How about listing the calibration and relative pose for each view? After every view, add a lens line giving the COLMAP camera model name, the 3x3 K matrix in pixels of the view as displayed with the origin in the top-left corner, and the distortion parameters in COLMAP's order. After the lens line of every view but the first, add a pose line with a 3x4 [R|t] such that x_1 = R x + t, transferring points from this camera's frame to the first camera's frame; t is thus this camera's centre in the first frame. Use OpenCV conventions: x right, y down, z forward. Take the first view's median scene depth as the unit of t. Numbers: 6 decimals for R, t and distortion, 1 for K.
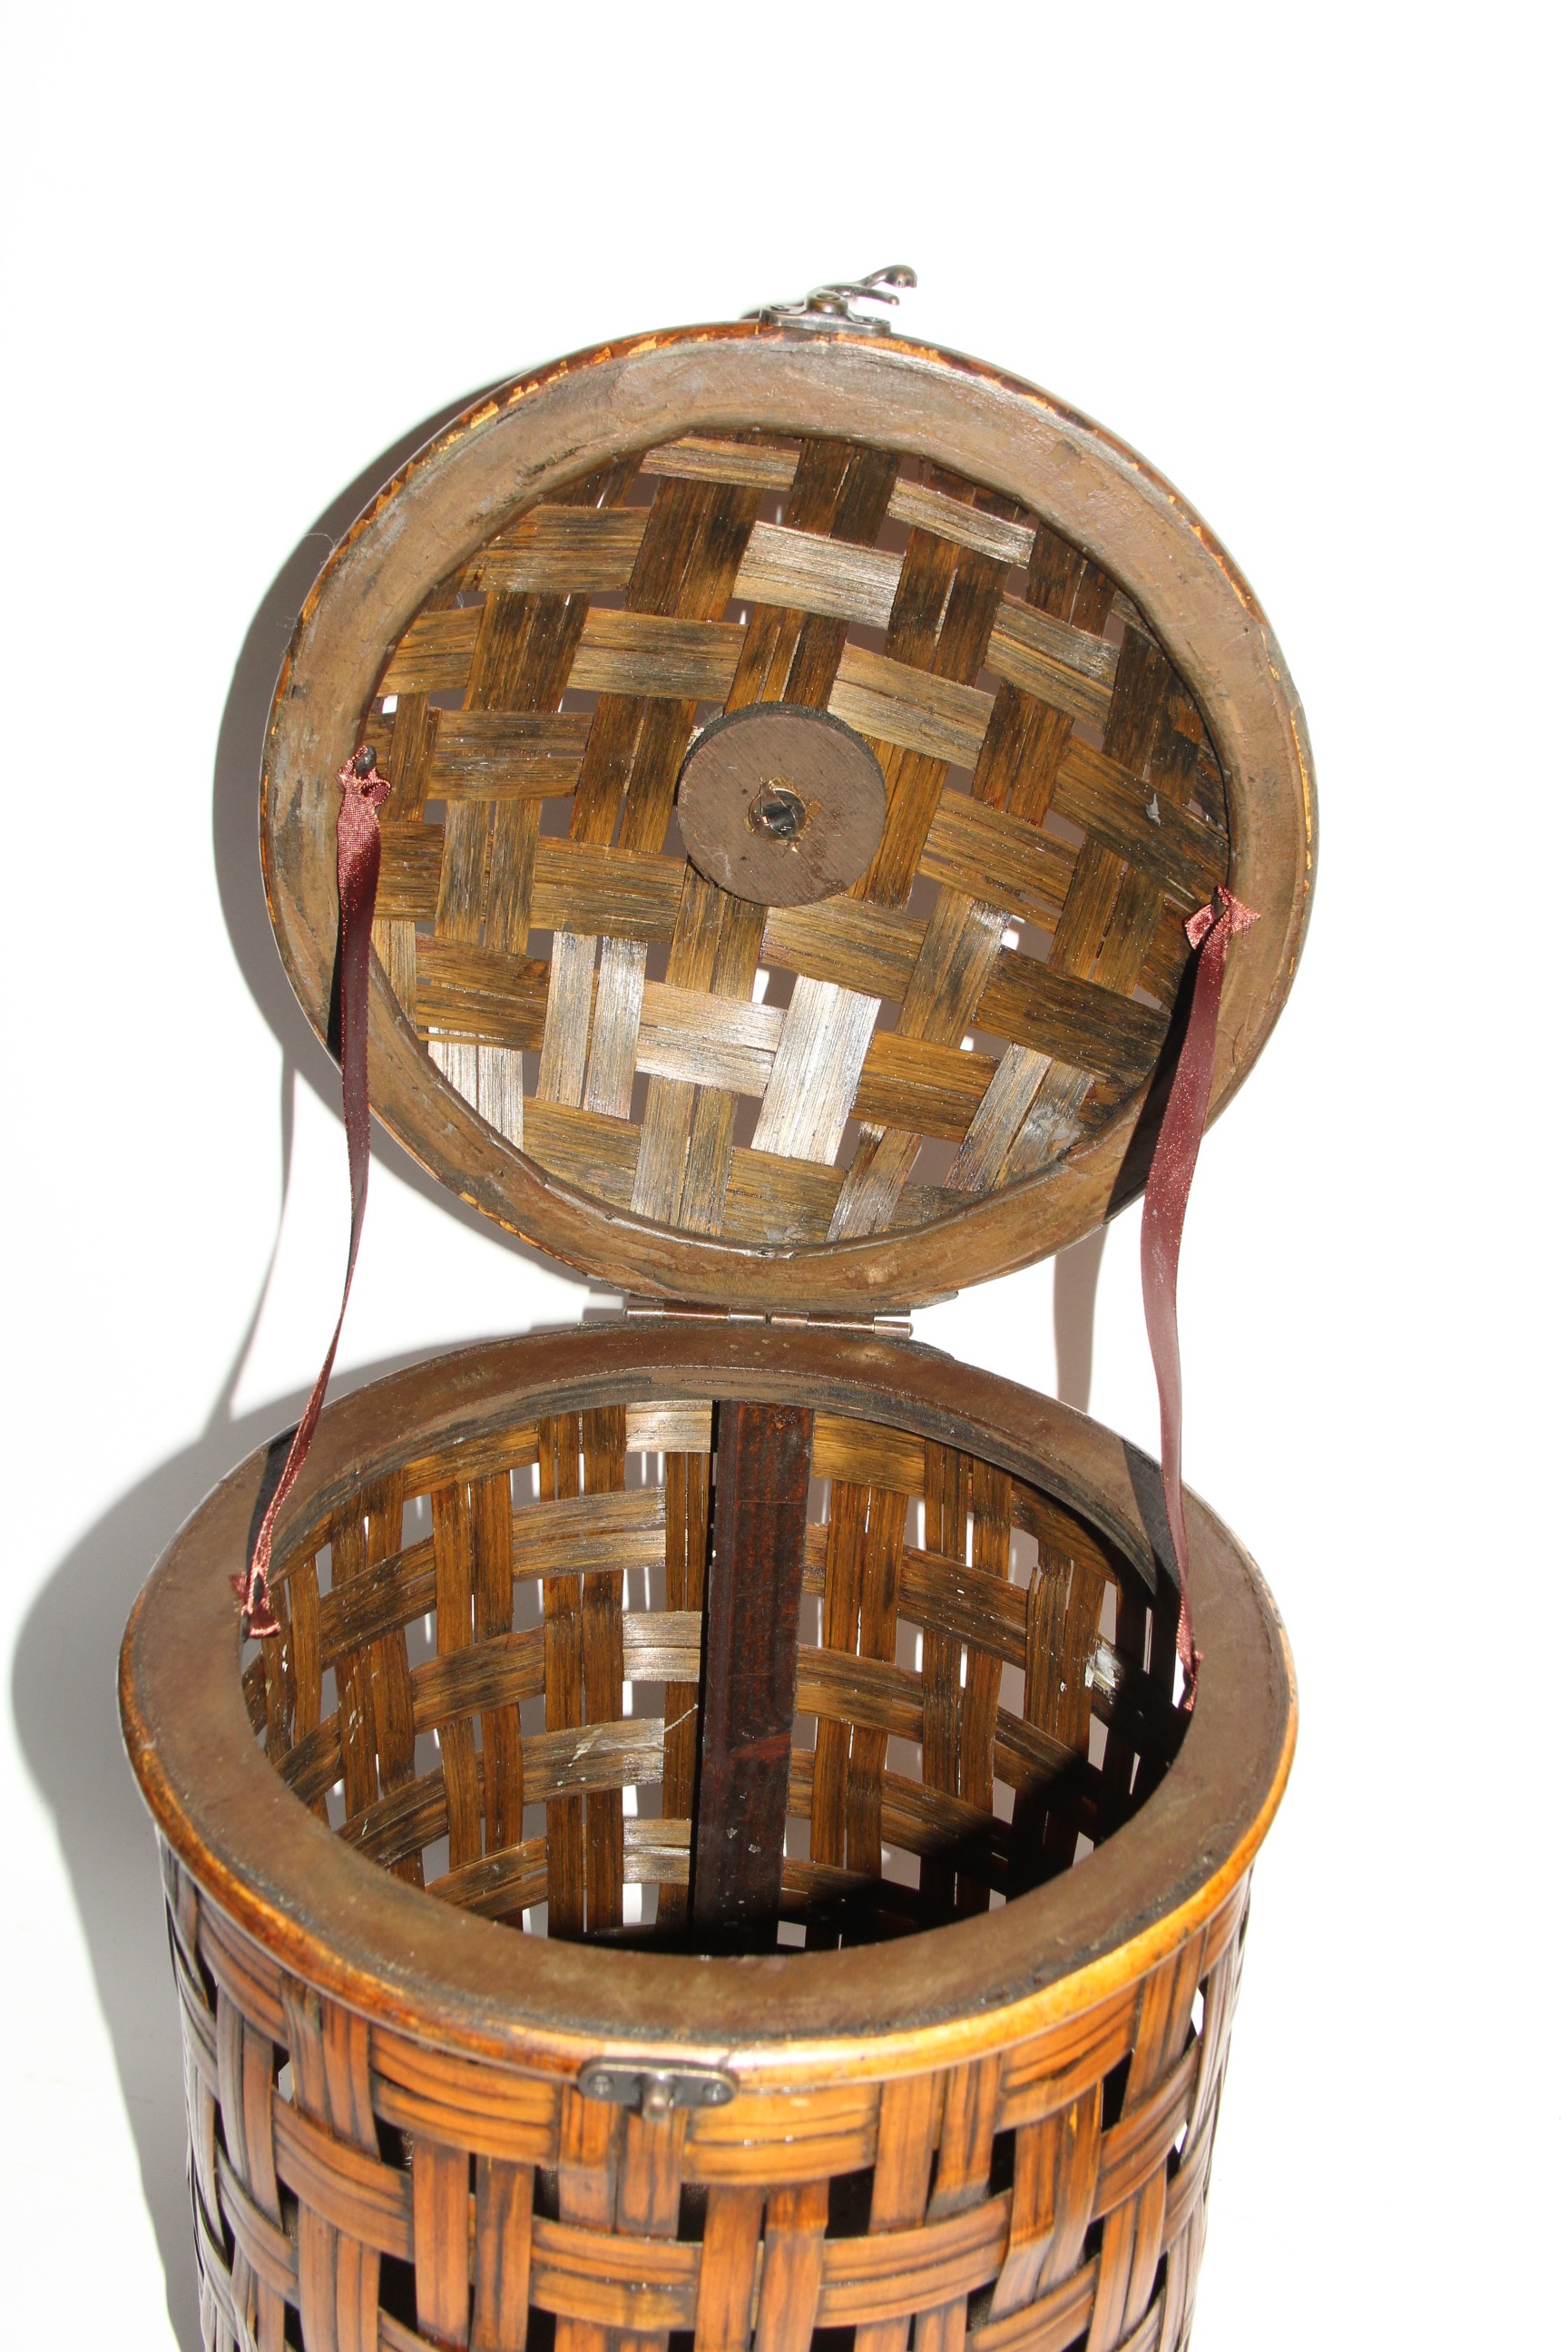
lens RADIAL K [[2700.9, 0, 789.2], [0, 2700.9, 1180.7], [0, 0, 1]] dist [-0.020072, 0.000000]
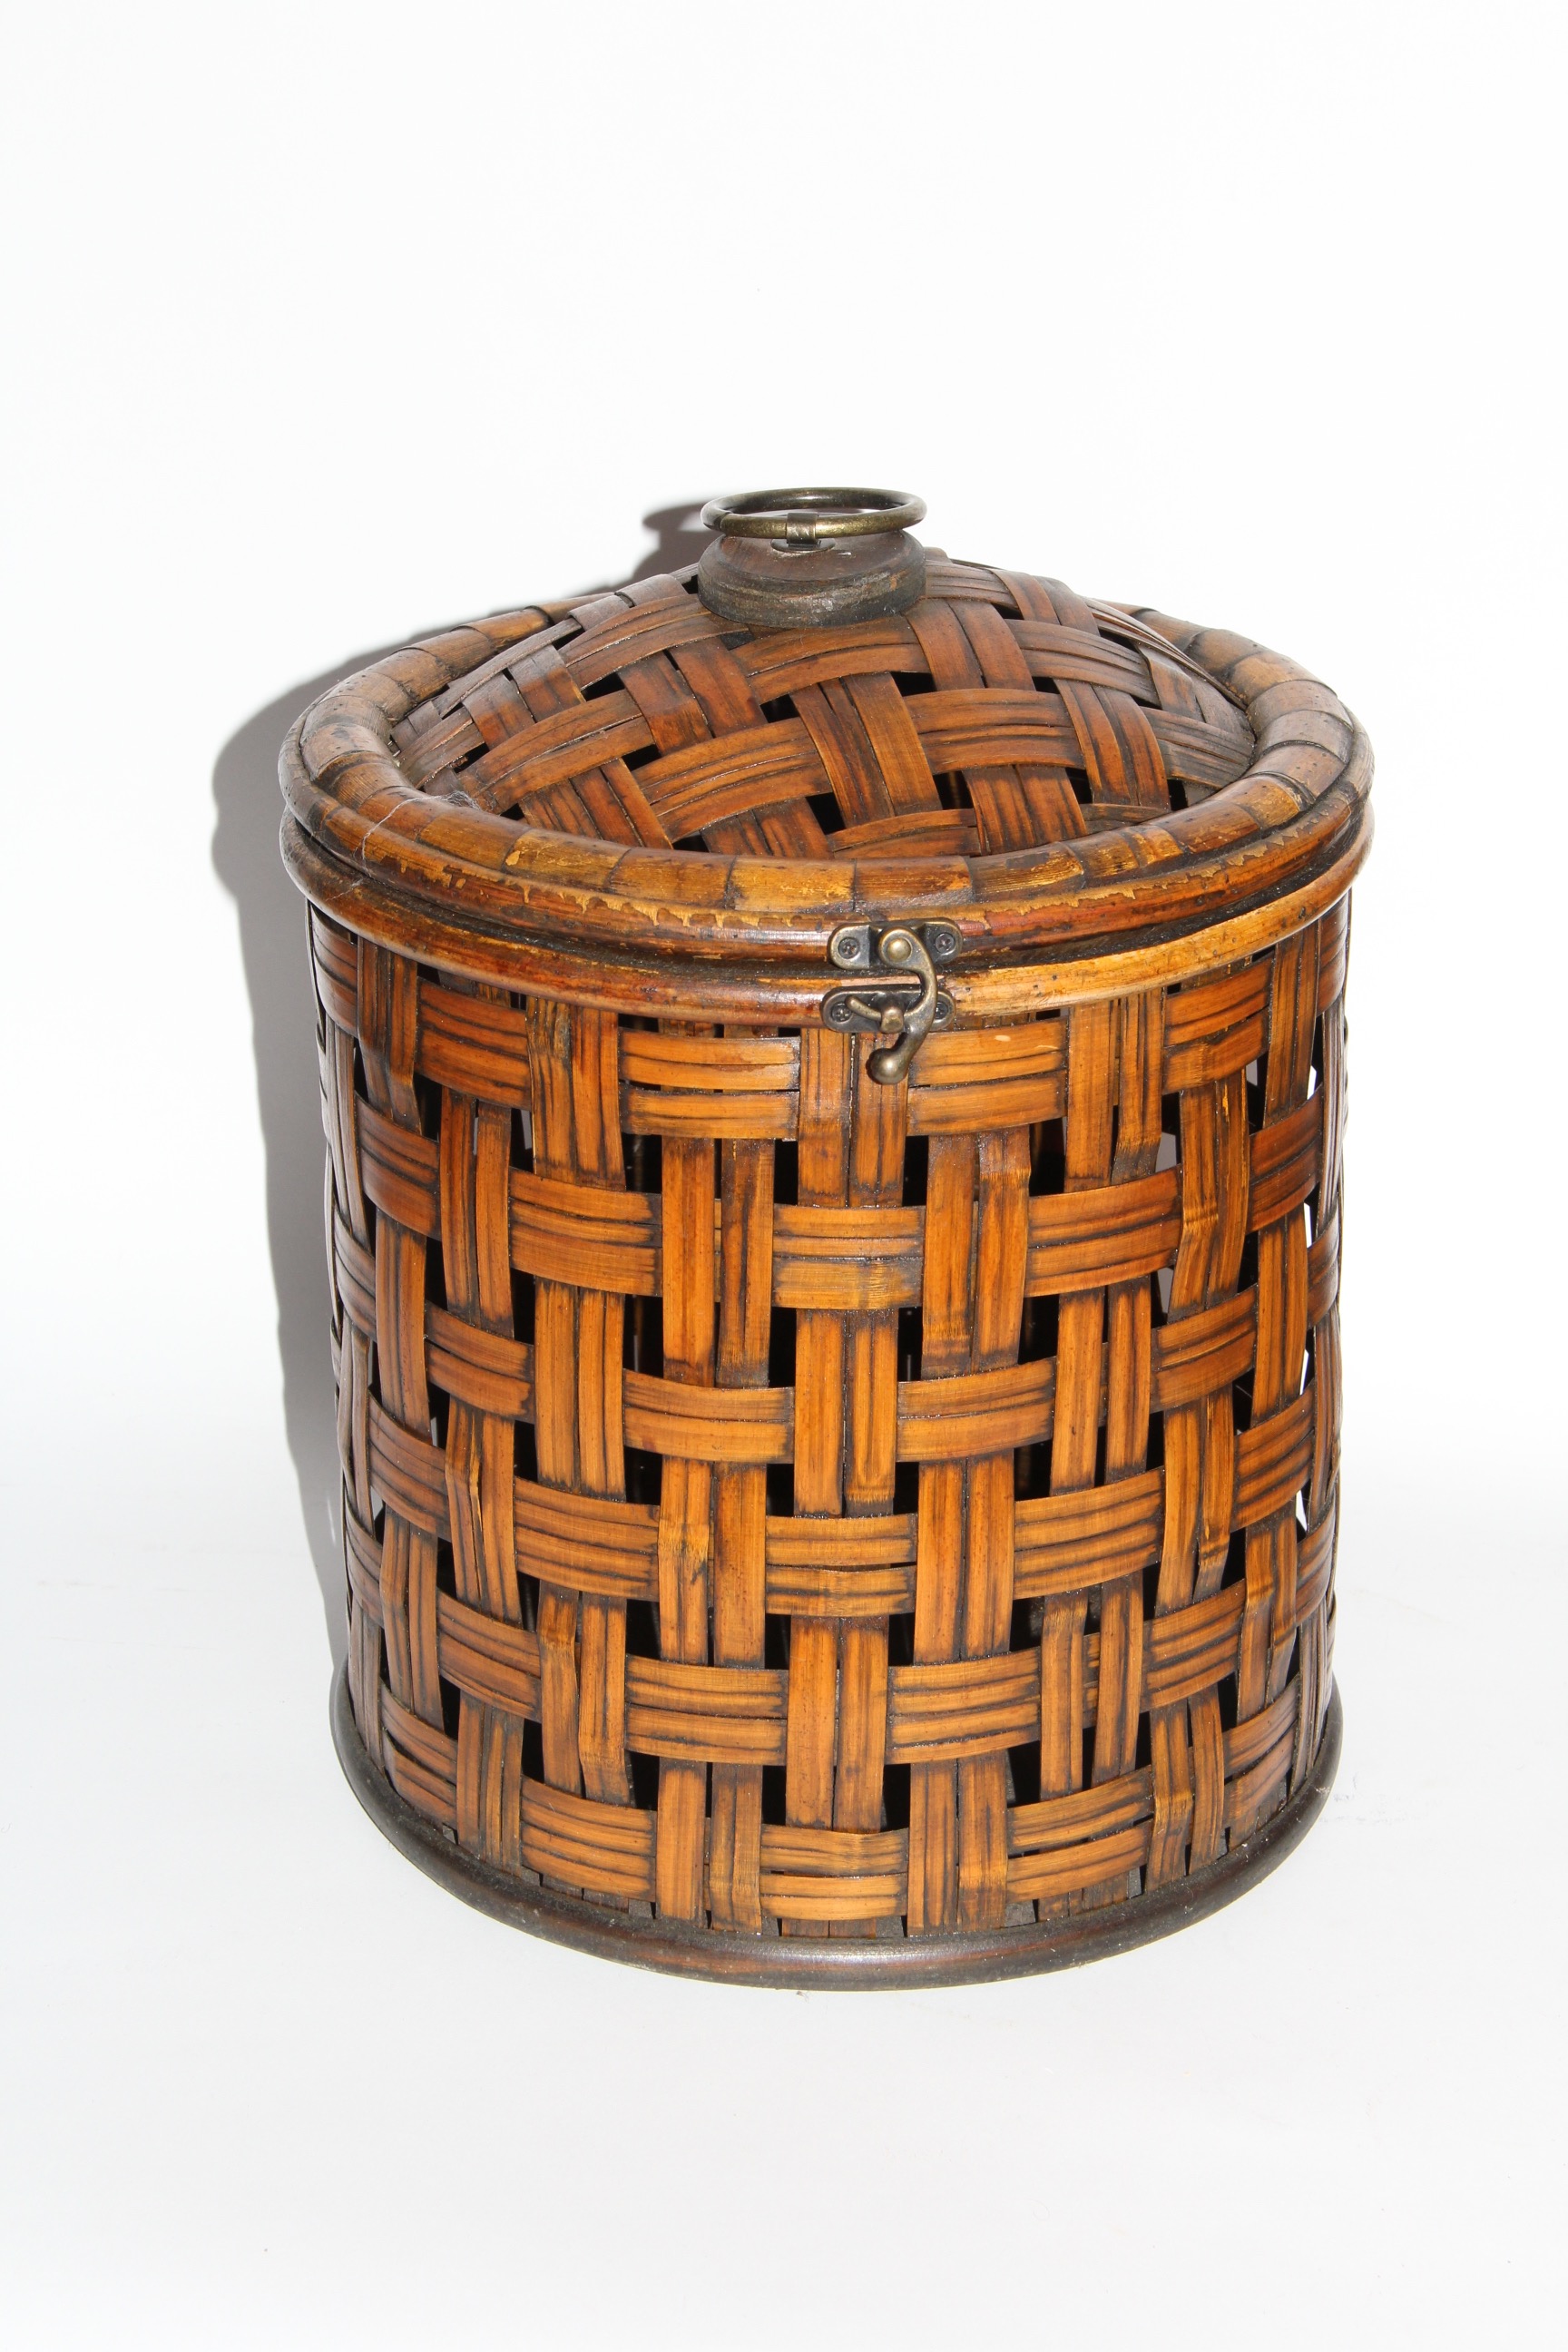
lens RADIAL K [[4717.0, 0, 794.9], [0, 4717.0, 1172.5], [0, 0, 1]] dist [0.057085, 0.000000]
pose [[0.988278, -0.104075, 0.111689, -0.306194], [0.112952, 0.990665, -0.076322, 0.522809], [-0.102704, 0.088043, 0.990808, -0.971079]]
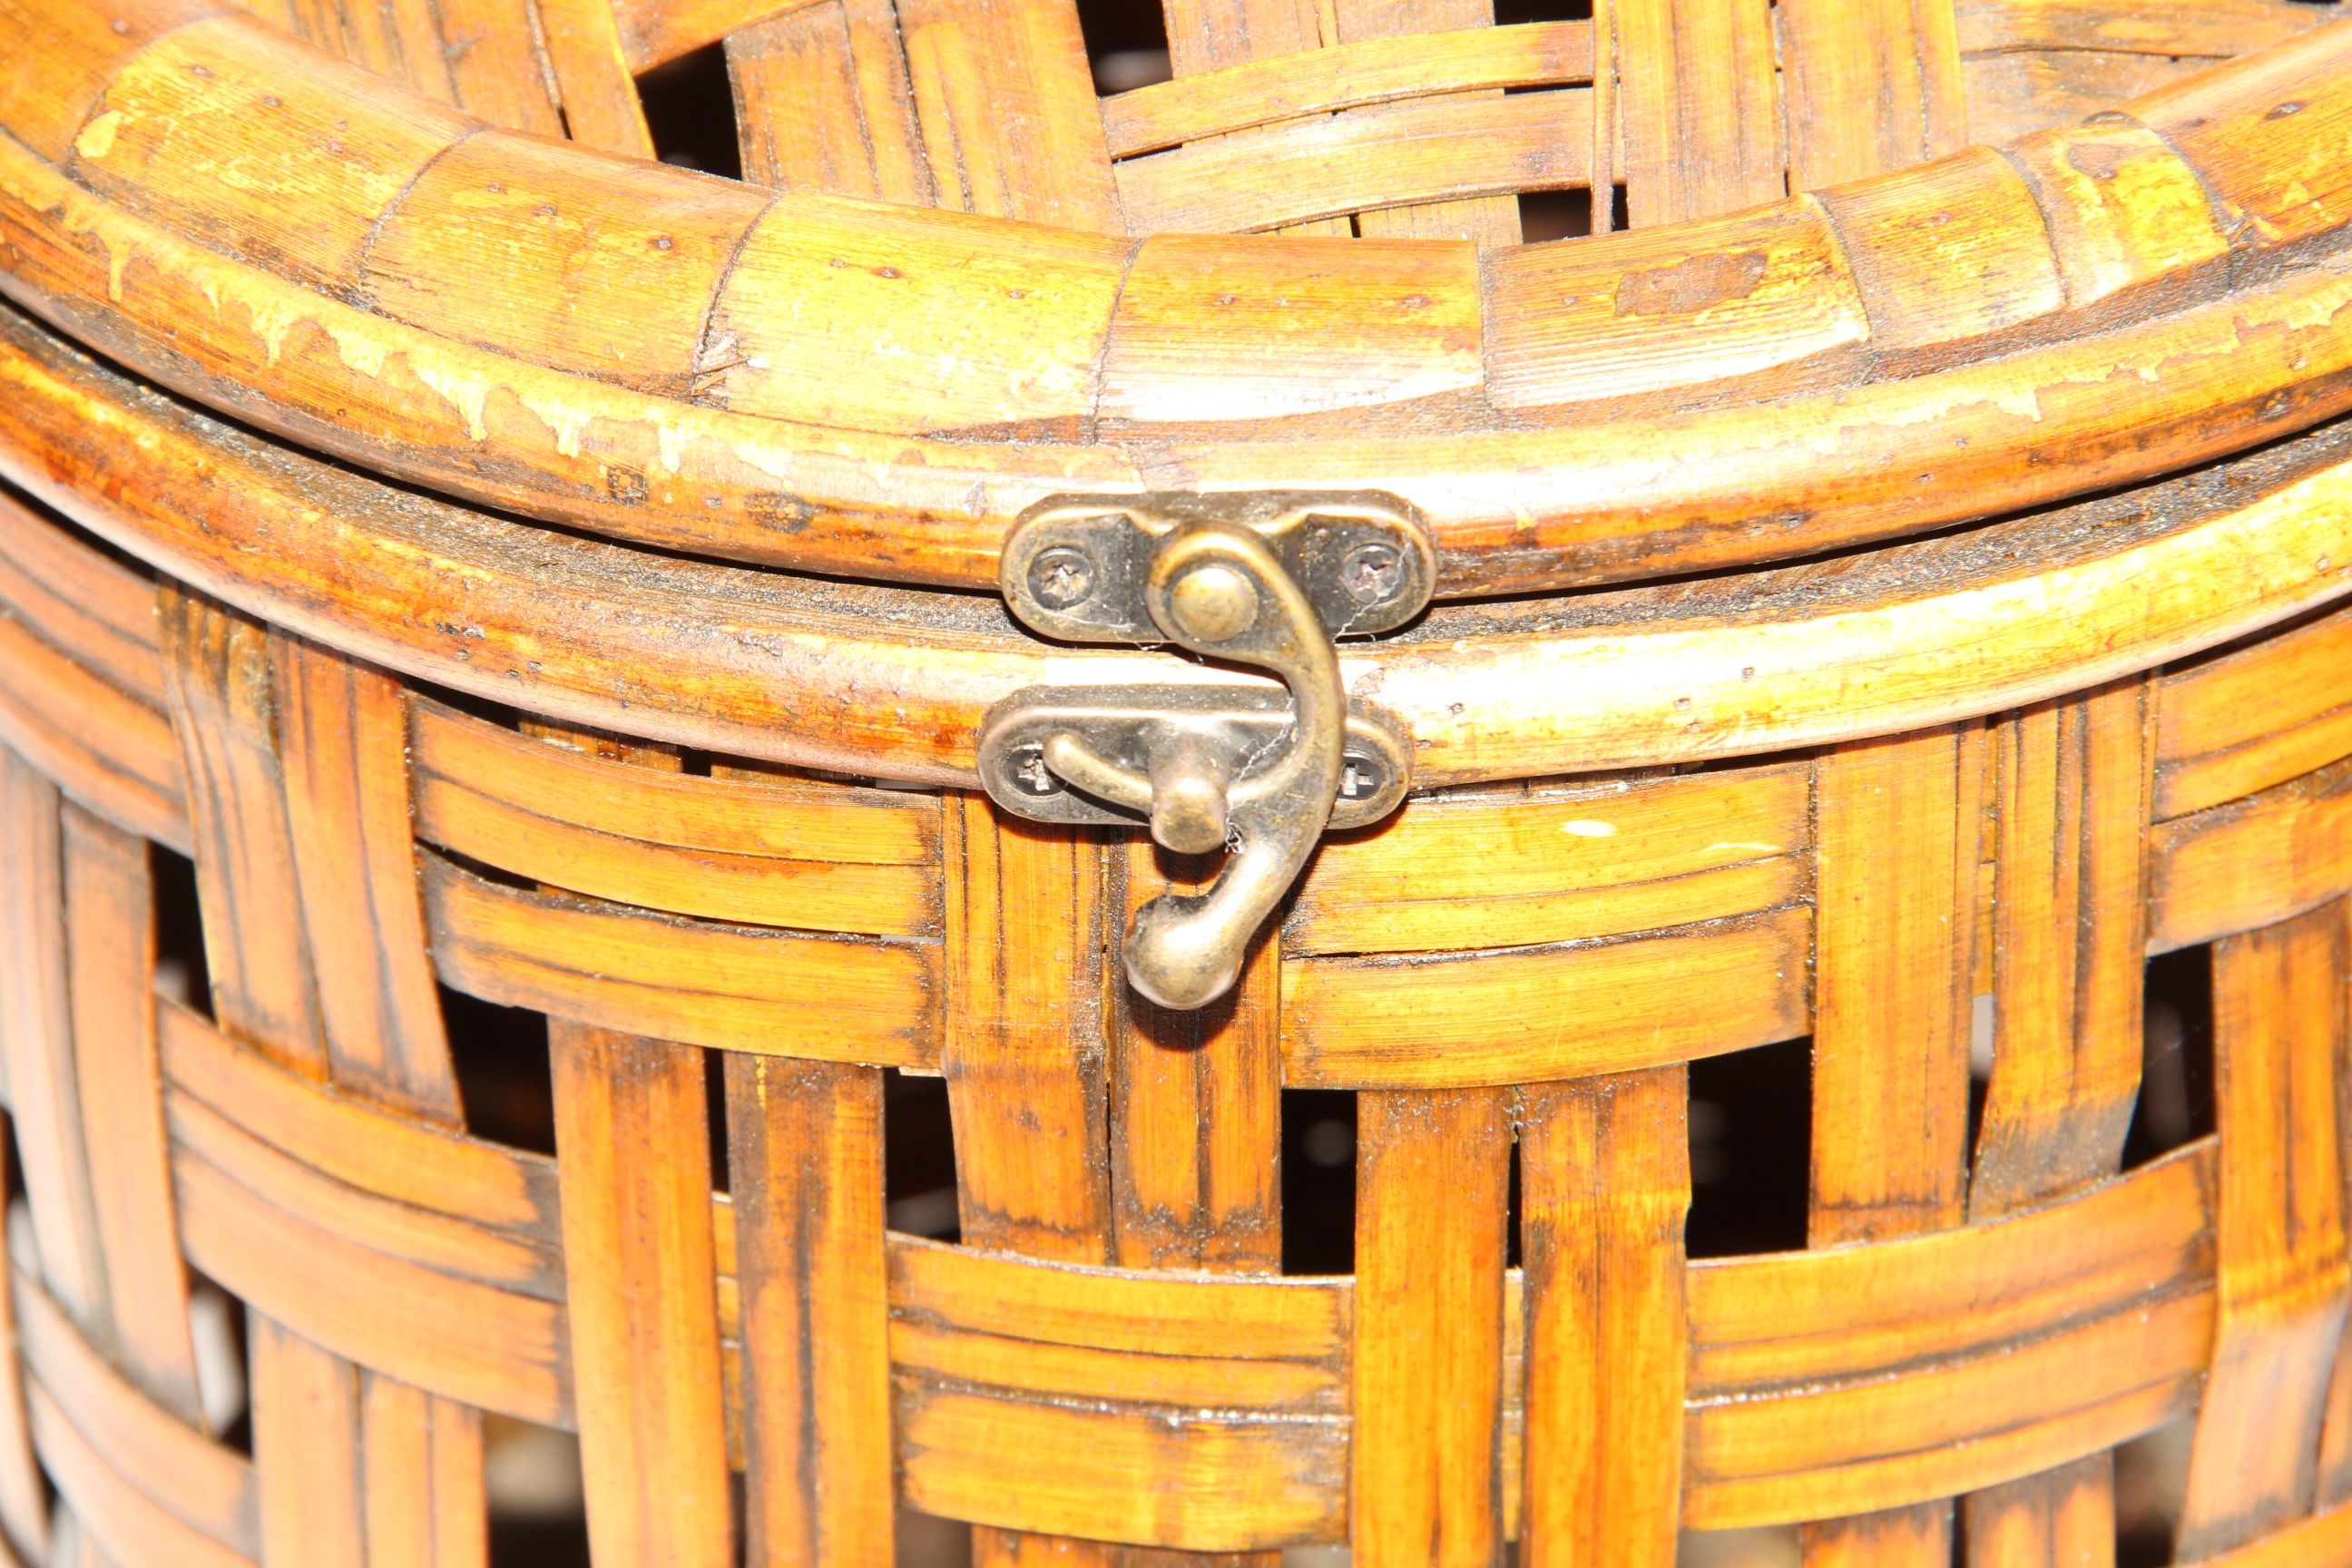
lens RADIAL K [[9945.8, 0, 1176.1], [0, 9945.8, 782.5], [0, 0, 1]] dist [0.286993, 0.000000]
pose [[0.996142, -0.049074, -0.072748, 0.044950], [0.058050, 0.990215, 0.126902, 0.154376], [0.065808, -0.130636, 0.989244, -0.324903]]
